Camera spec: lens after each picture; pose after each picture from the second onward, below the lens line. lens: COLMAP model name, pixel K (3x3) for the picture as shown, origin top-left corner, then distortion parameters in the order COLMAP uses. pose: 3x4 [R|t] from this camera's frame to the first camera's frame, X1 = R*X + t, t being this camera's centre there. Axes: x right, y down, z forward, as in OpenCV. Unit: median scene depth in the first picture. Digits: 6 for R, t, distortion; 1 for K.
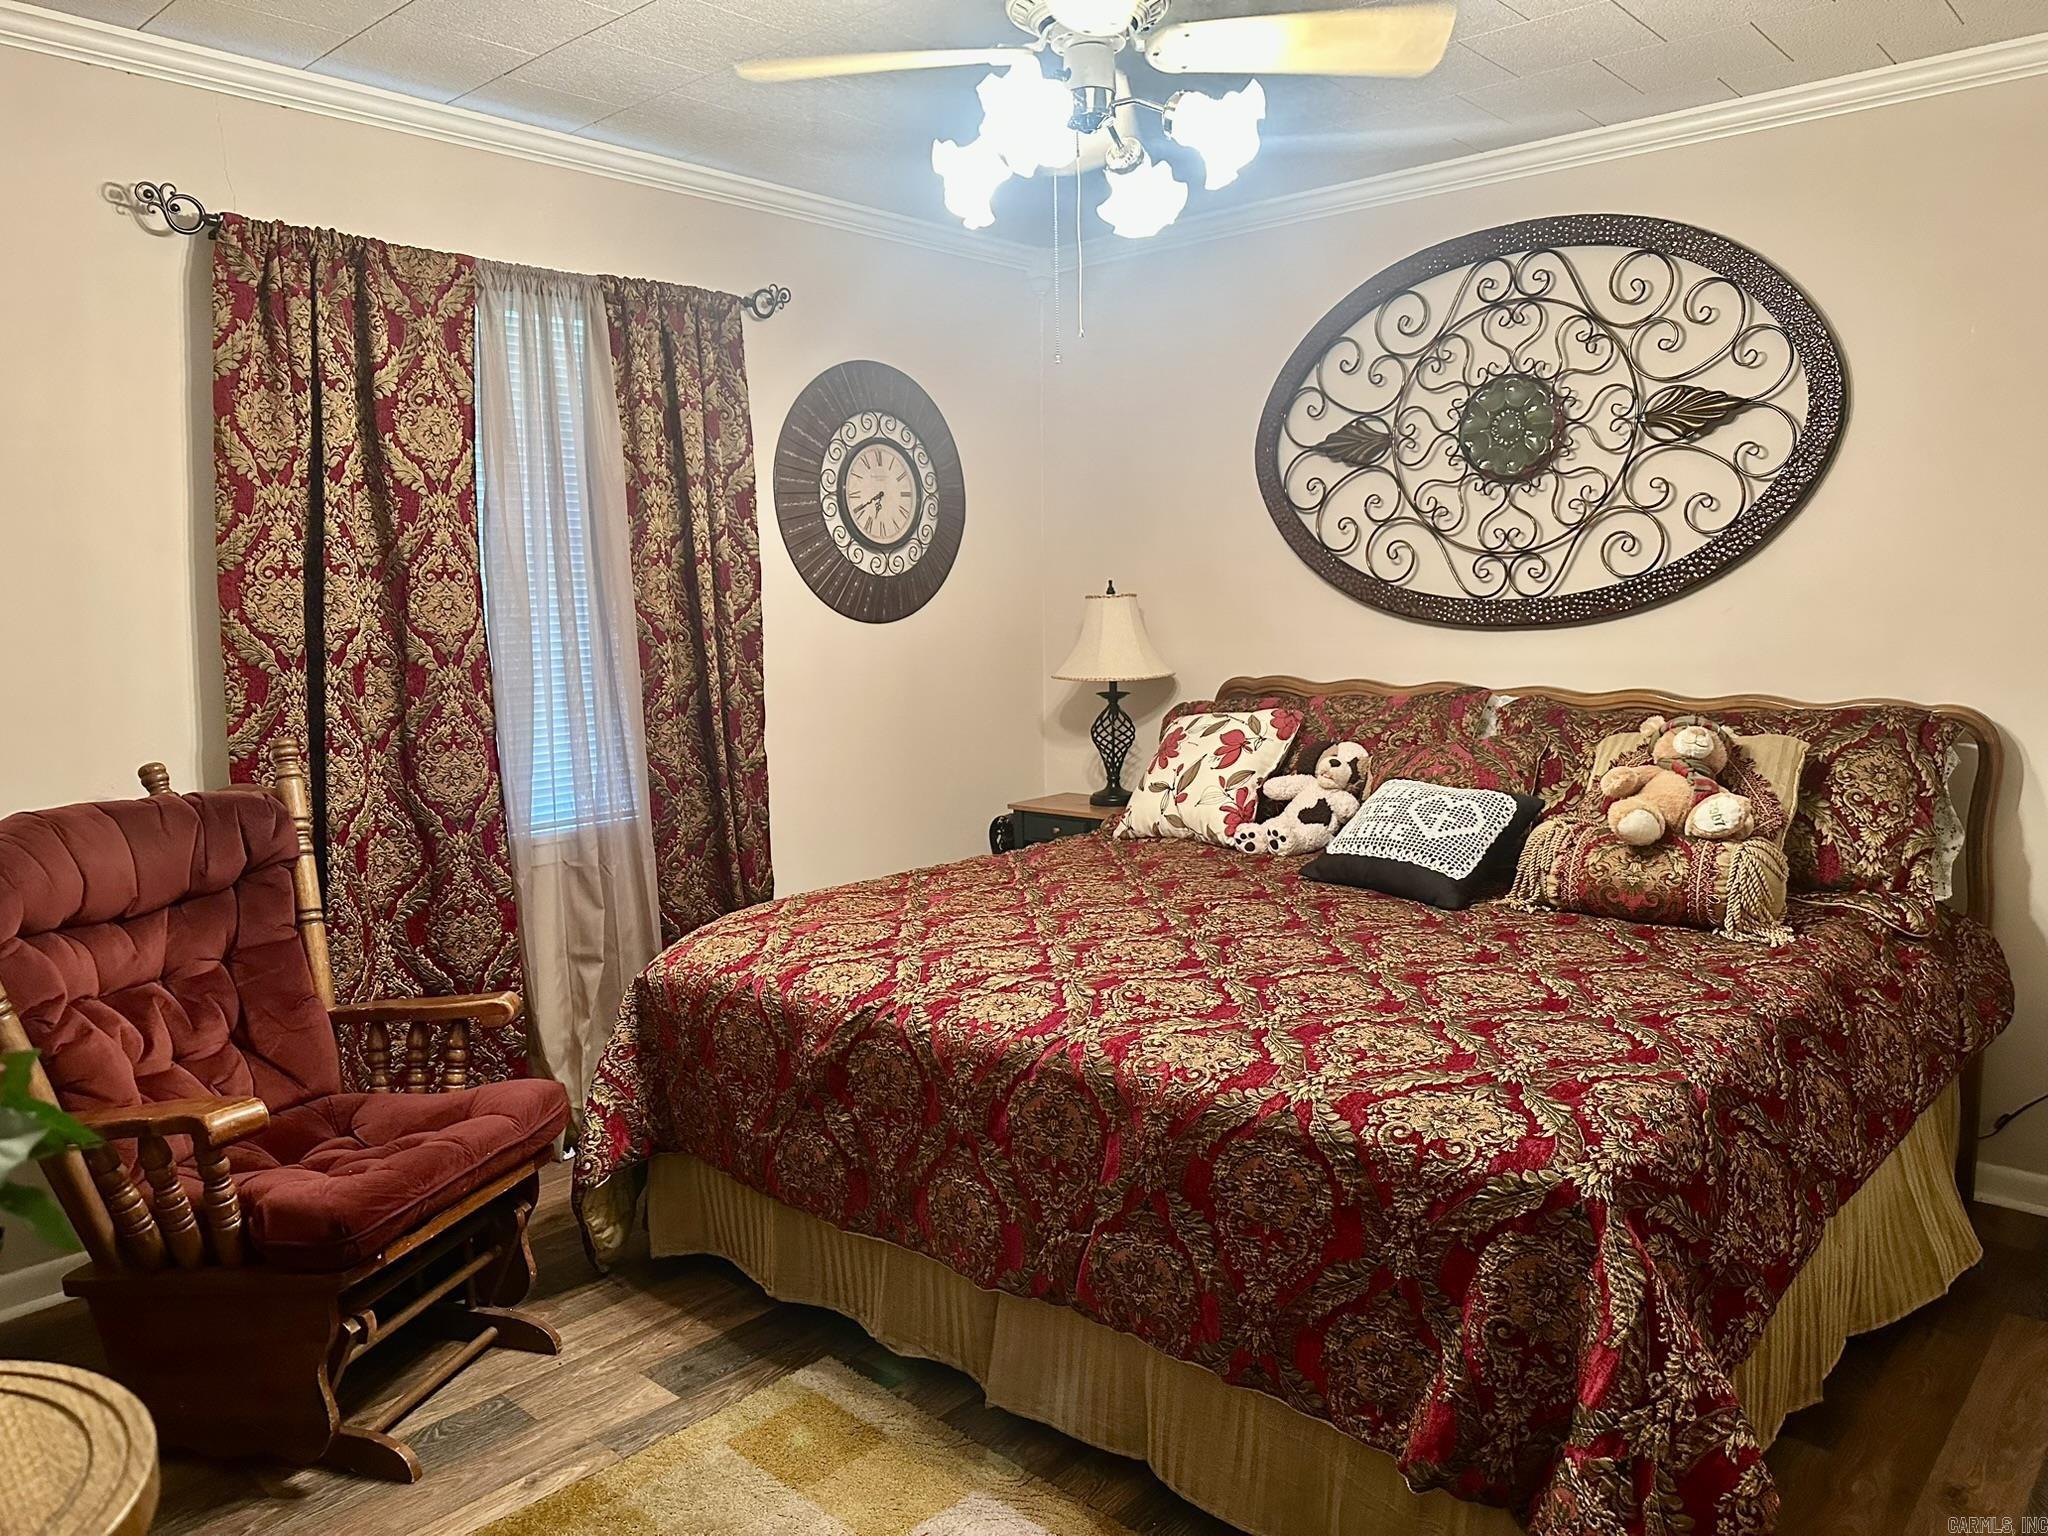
lens RADIAL K [[1445.6, 0, 1025.5], [0, 1445.6, 770.5], [0, 0, 1]] dist [0.072935, -0.093648]
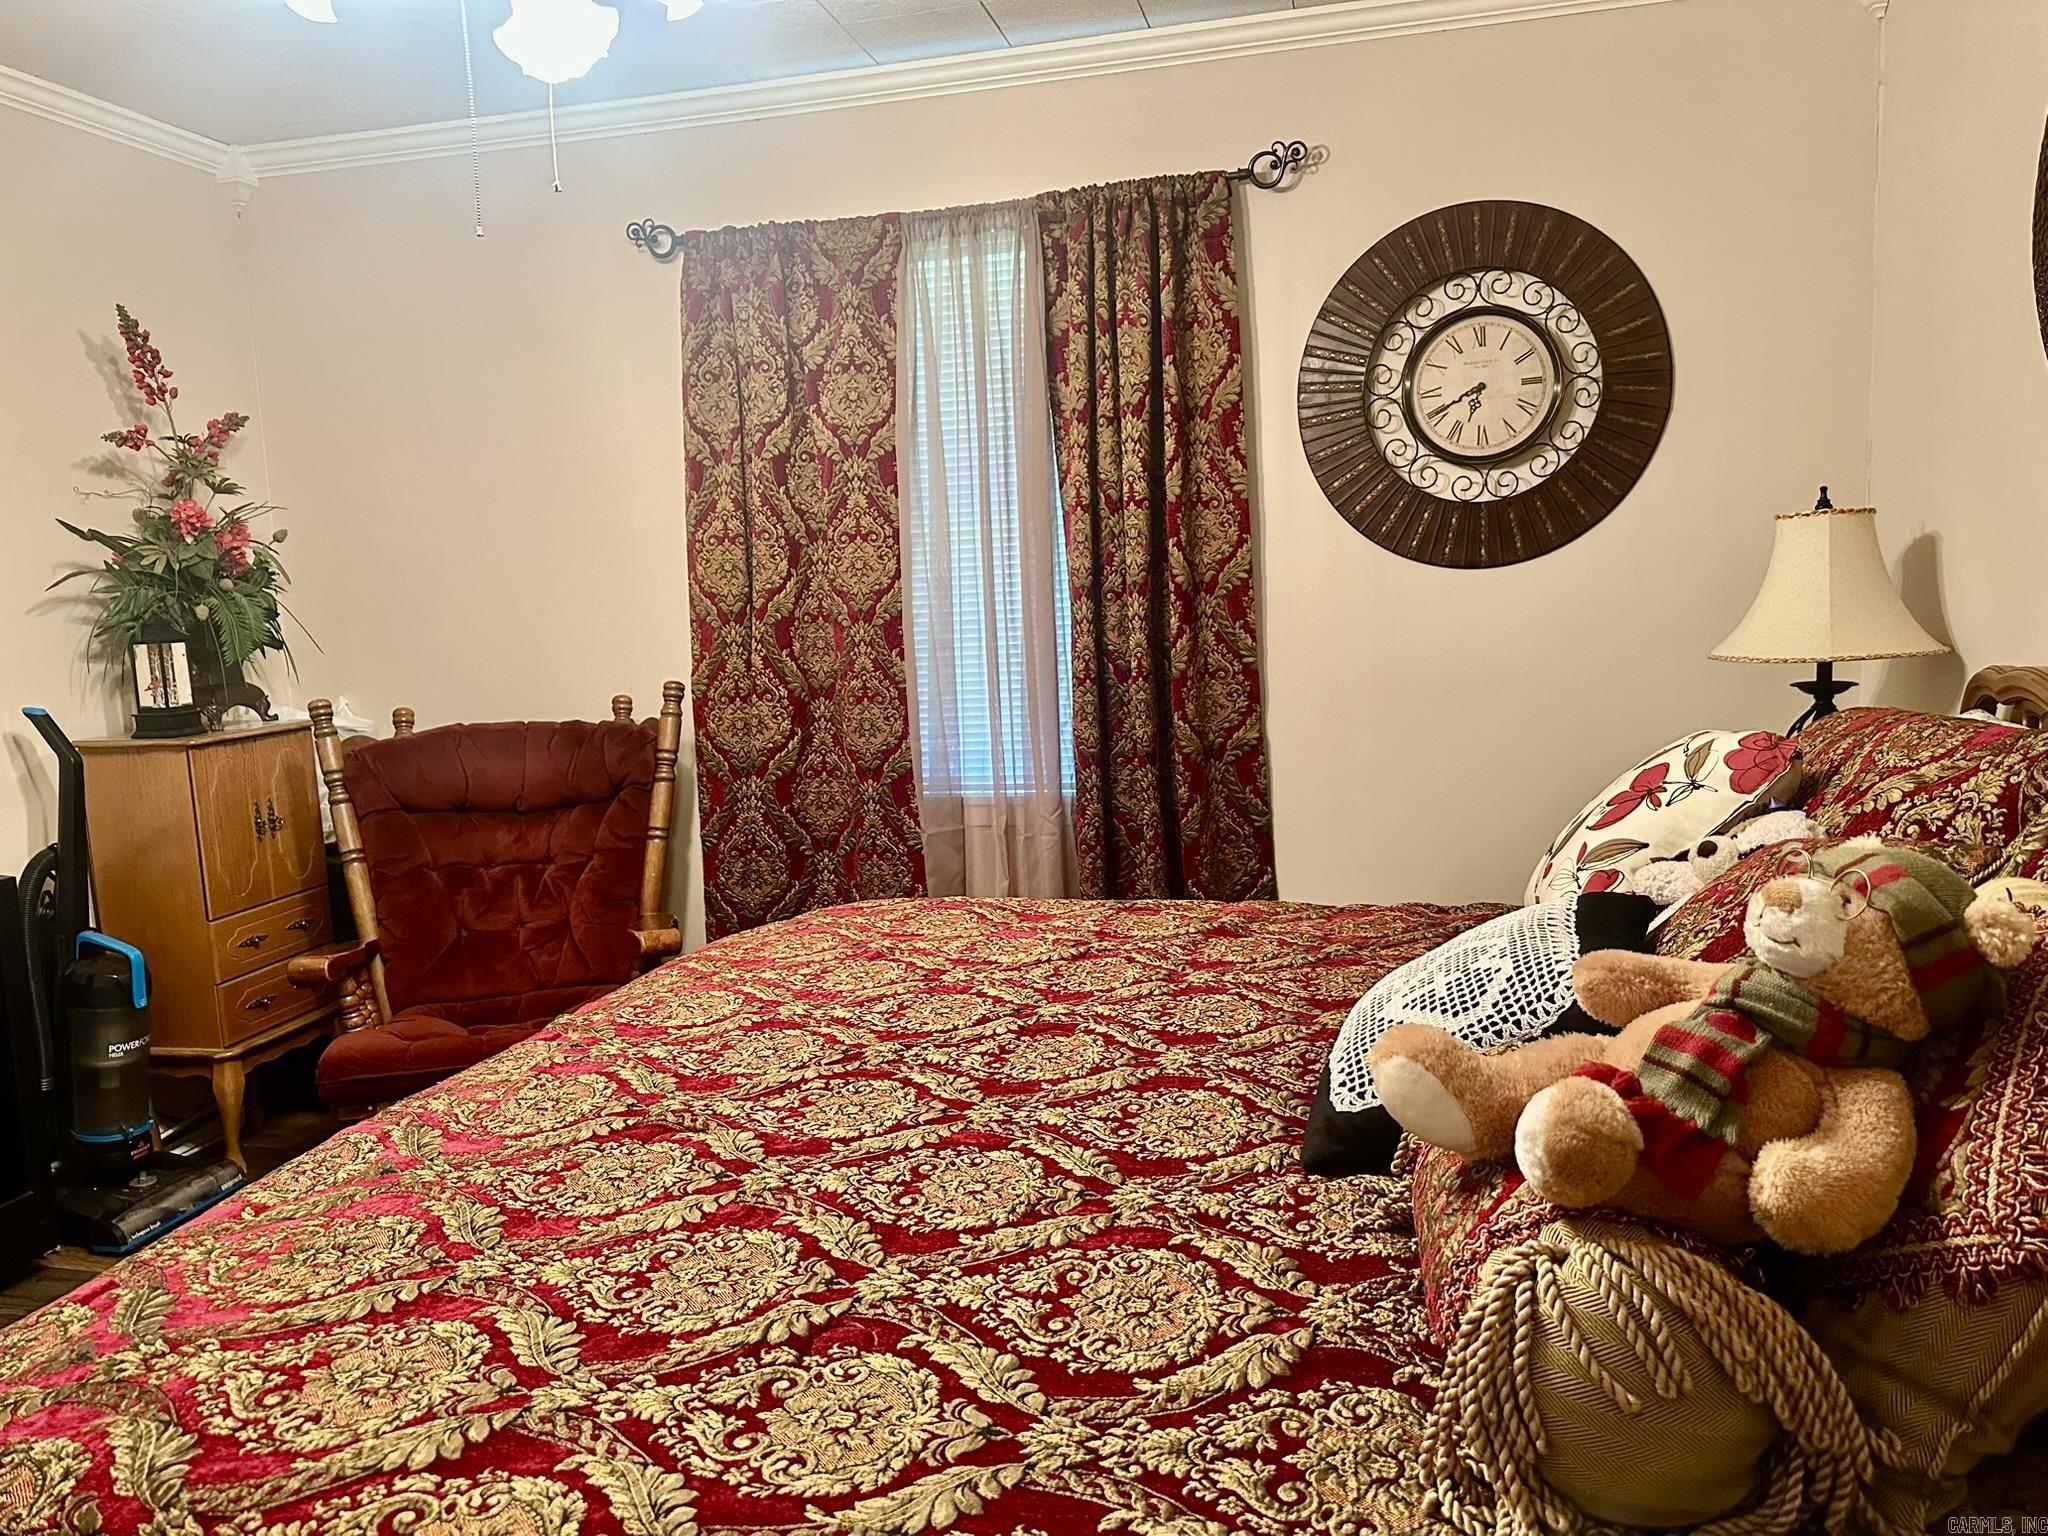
lens RADIAL K [[1445.6, 0, 1017.5], [0, 1445.6, 771.6], [0, 0, 1]] dist [0.072935, -0.093648]
pose [[0.476489, 0.109659, -0.872315, 0.507196], [-0.070495, 0.993762, 0.086419, -0.055231], [0.876350, 0.020316, 0.481246, 0.525649]]
